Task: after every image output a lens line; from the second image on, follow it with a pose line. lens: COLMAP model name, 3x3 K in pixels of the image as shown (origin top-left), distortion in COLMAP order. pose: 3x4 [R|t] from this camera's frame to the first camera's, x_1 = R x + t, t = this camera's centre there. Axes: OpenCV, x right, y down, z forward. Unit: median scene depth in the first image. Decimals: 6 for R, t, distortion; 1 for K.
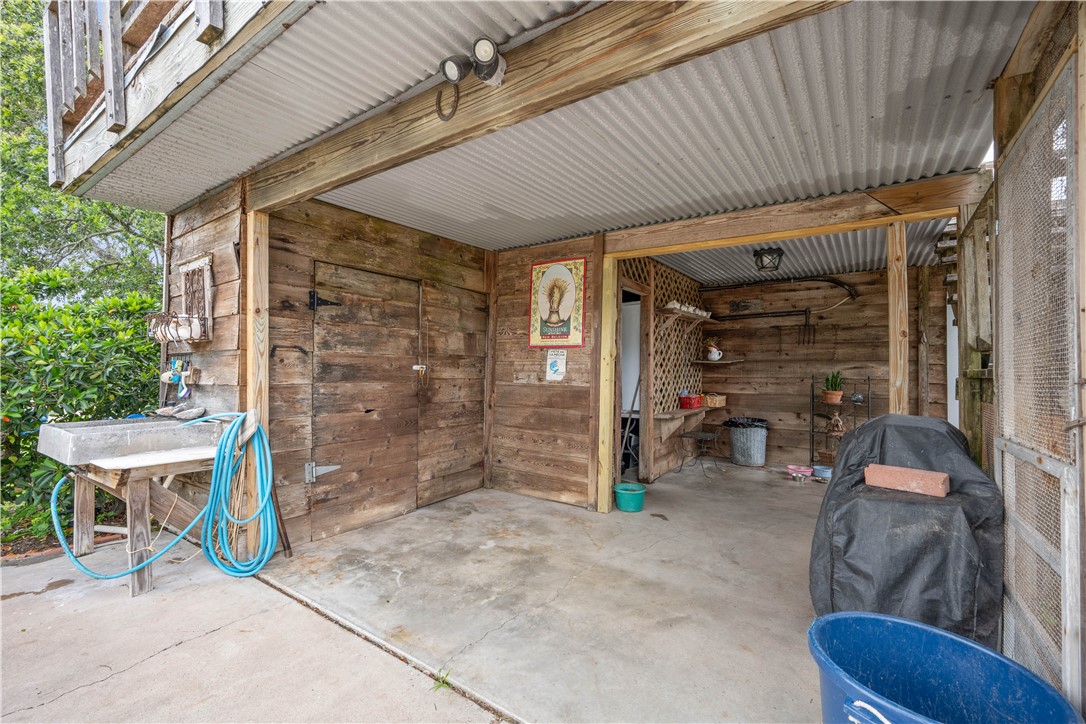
lens RADIAL K [[433.7, 0, 543.2], [0, 433.7, 363.8], [0, 0, 1]] dist [0.001632, 0.000162]
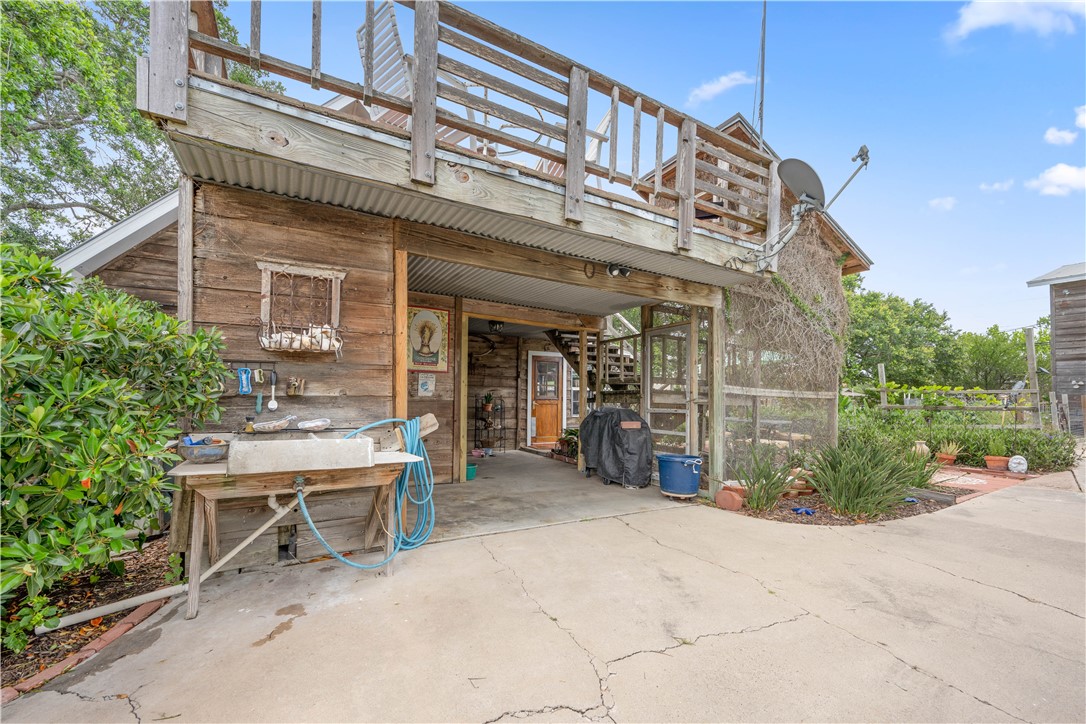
lens RADIAL K [[433.7, 0, 530.5], [0, 433.7, 395.0], [0, 0, 1]] dist [0.001632, 0.000162]
pose [[0.471237, 0.003714, 0.881999, -1.043227], [-0.017486, 0.999834, 0.005133, 0.022532], [-0.881833, -0.017842, 0.471224, 0.076800]]
